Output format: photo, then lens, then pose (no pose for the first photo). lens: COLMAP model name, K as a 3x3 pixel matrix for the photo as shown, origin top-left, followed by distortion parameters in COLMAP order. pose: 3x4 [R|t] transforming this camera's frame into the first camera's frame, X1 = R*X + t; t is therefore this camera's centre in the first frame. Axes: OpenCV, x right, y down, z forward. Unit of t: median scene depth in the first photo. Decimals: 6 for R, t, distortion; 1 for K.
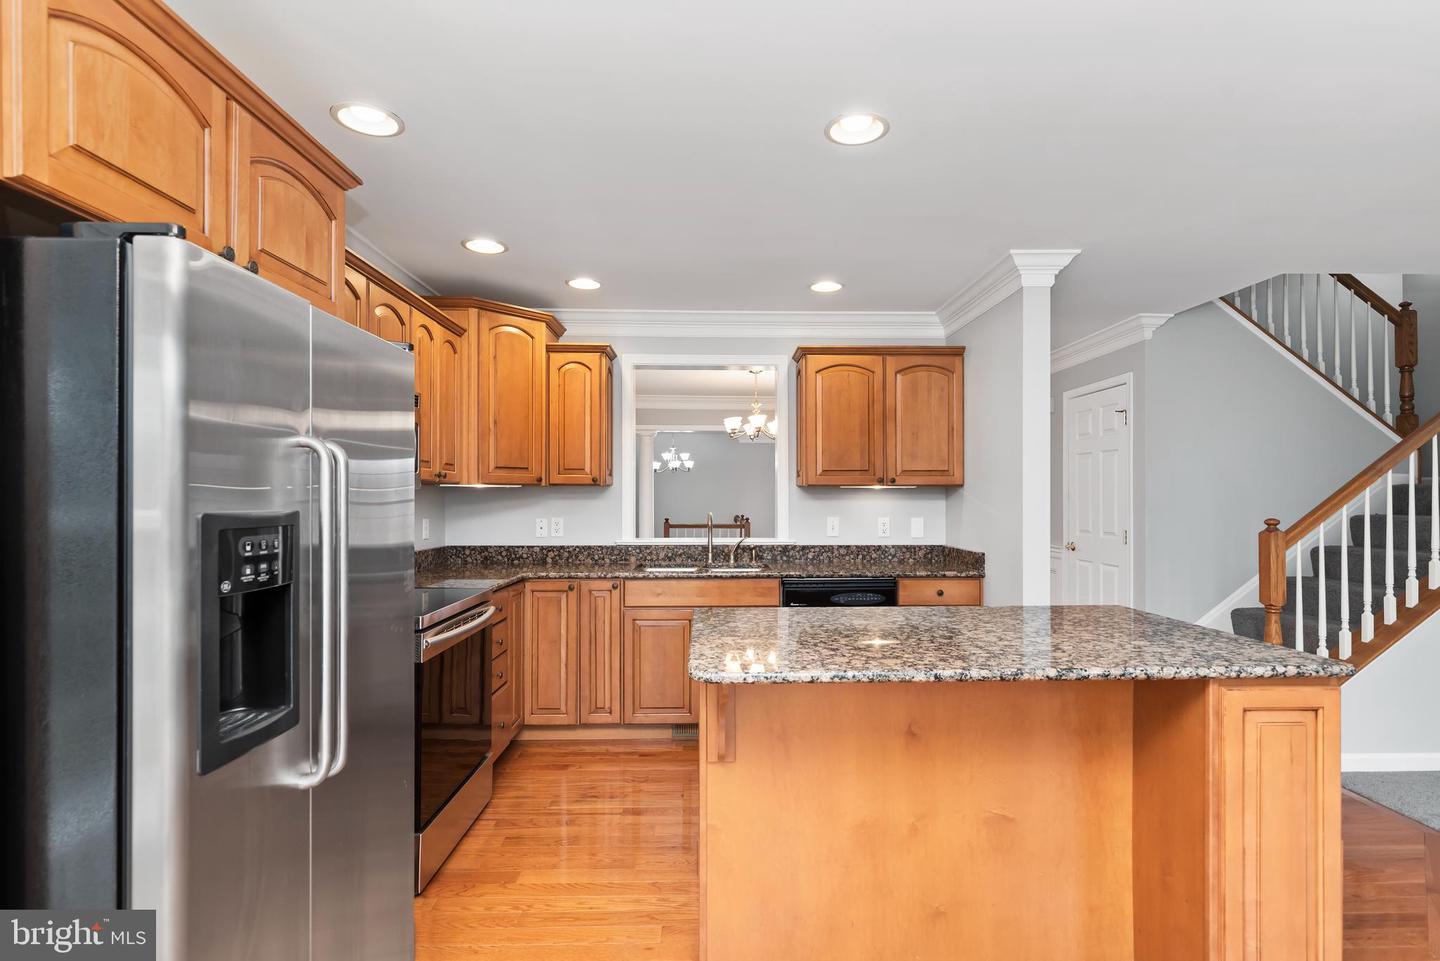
lens RADIAL K [[711.3, 0, 732.0], [0, 711.3, 492.4], [0, 0, 1]] dist [0.002908, -0.001443]
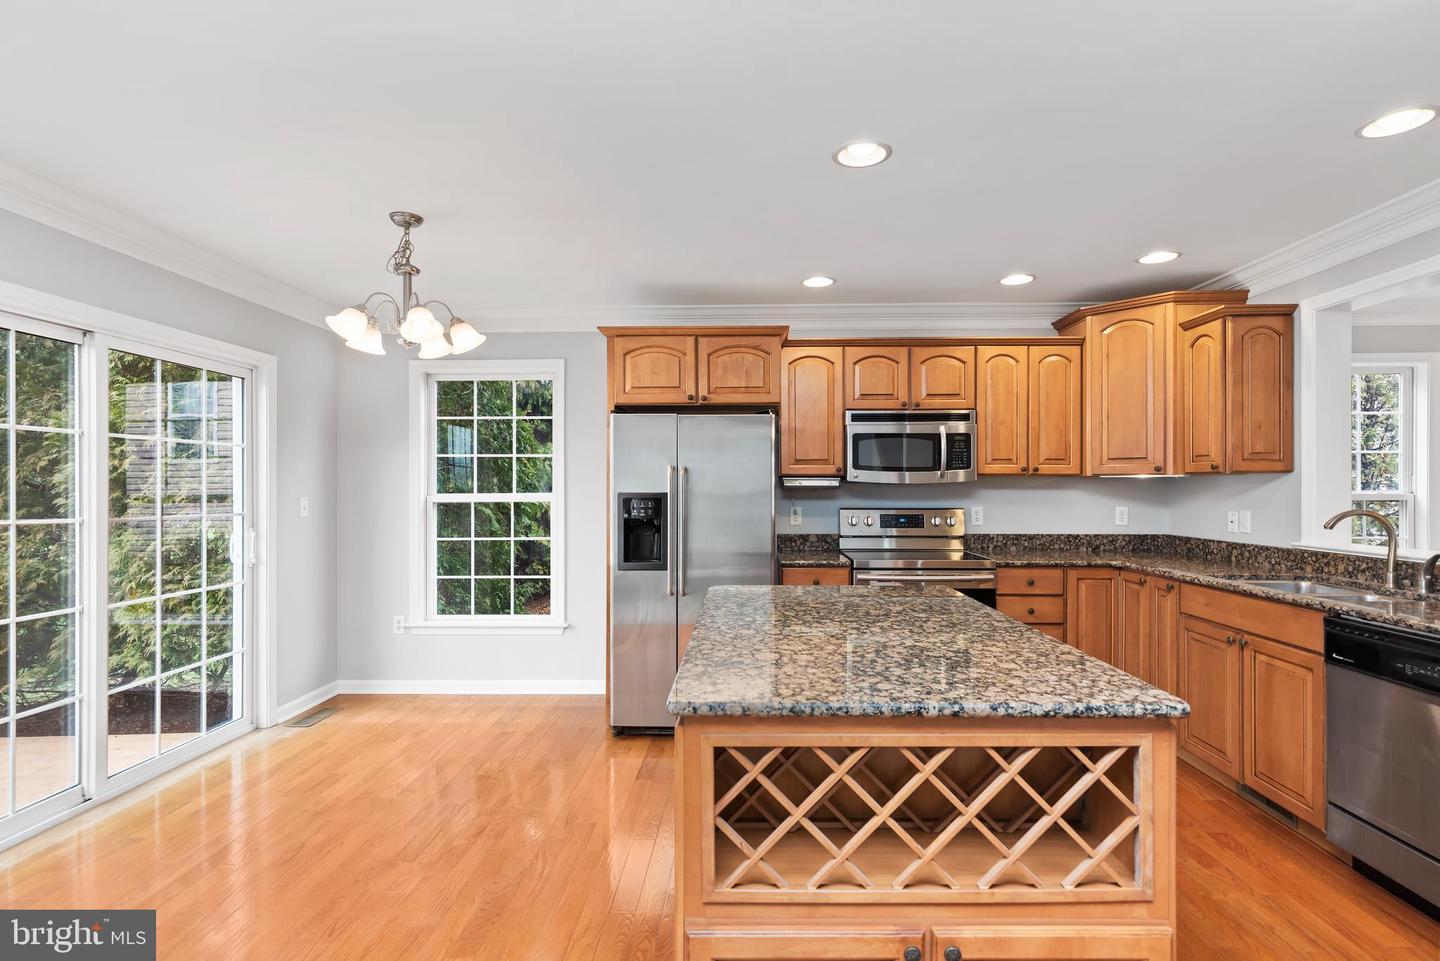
lens RADIAL K [[711.3, 0, 727.9], [0, 711.3, 486.4], [0, 0, 1]] dist [0.002908, -0.001443]
pose [[-0.064233, -0.001851, -0.997933, 0.686634], [0.010293, 0.999944, -0.002517, 0.002359], [0.997882, -0.010434, -0.064210, 0.458703]]
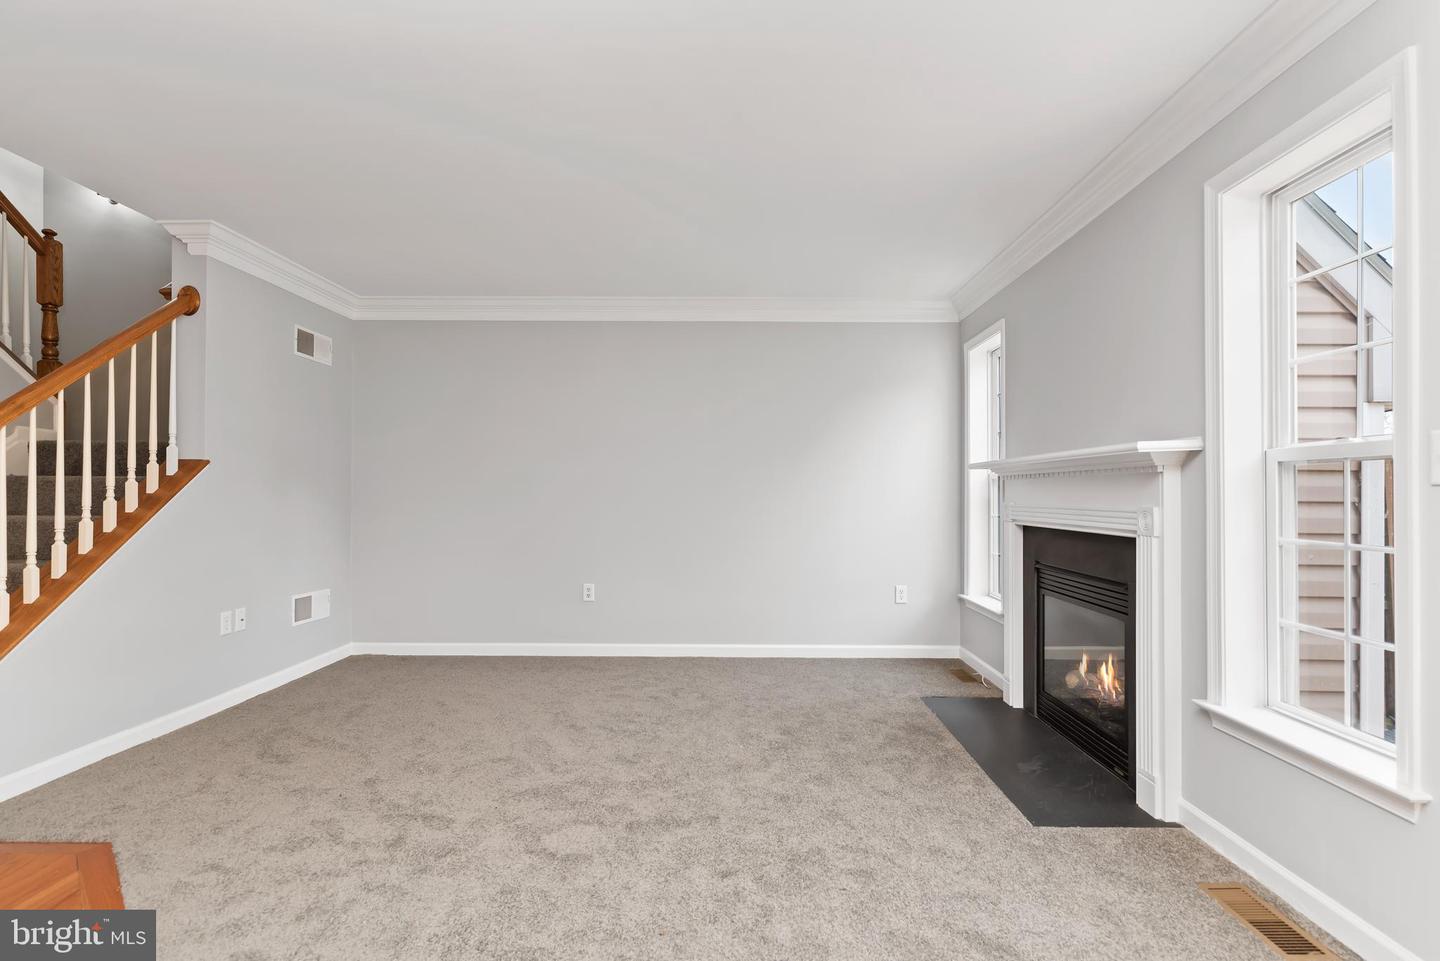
lens RADIAL K [[711.3, 0, 734.6], [0, 711.3, 492.3], [0, 0, 1]] dist [0.002908, -0.001443]
pose [[0.035240, 0.003488, 0.999373, 0.142010], [-0.010870, 0.999936, -0.003107, 0.048406], [-0.999320, -0.010753, 0.035276, 0.169920]]
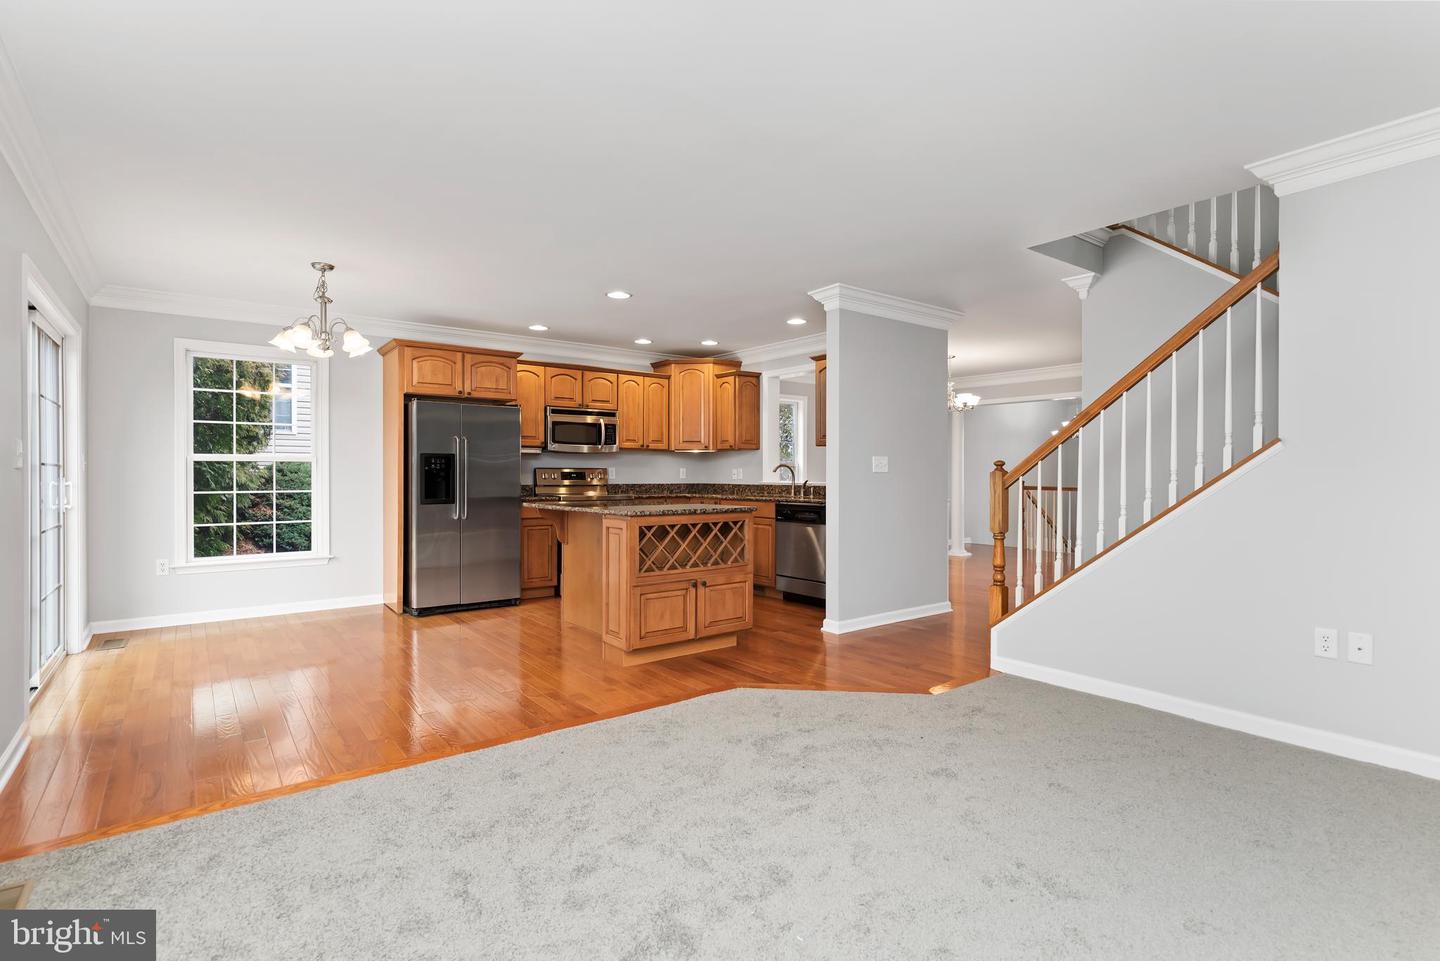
lens RADIAL K [[711.3, 0, 745.1], [0, 711.3, 471.5], [0, 0, 1]] dist [0.002908, -0.001443]
pose [[0.592709, -0.002308, -0.805414, 1.251883], [0.005996, 0.999981, 0.001548, 0.043334], [0.805395, -0.005747, 0.592711, -0.039564]]
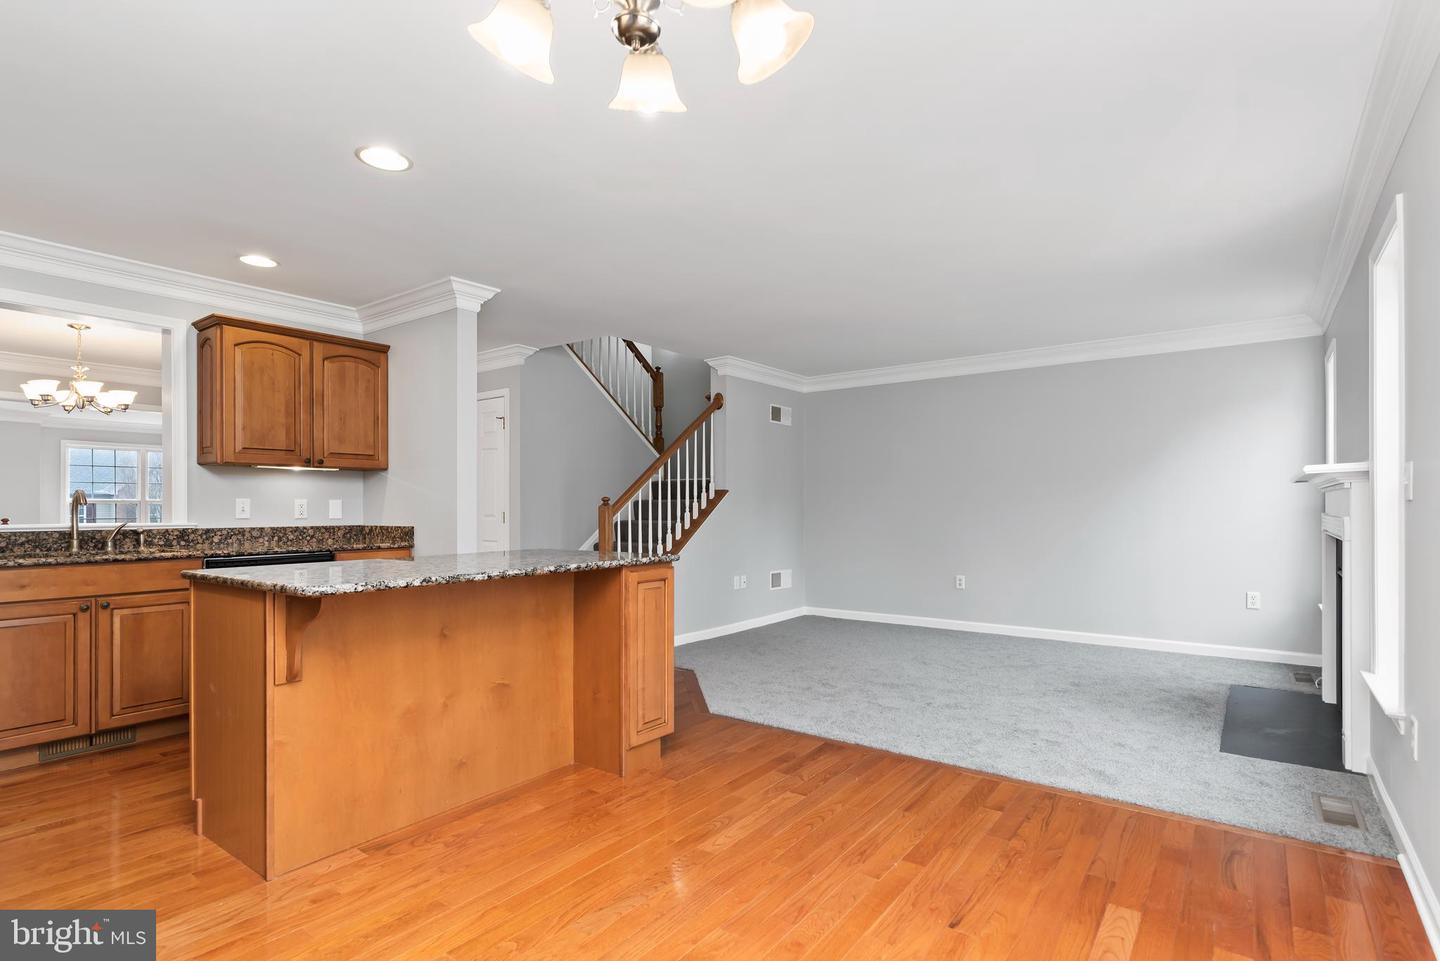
lens RADIAL K [[711.3, 0, 735.8], [0, 711.3, 498.5], [0, 0, 1]] dist [0.002908, -0.001443]
pose [[0.614288, 0.007086, 0.789050, -0.222411], [-0.002341, 0.999972, -0.007157, 0.043057], [-0.789078, 0.002549, 0.614288, -0.121279]]
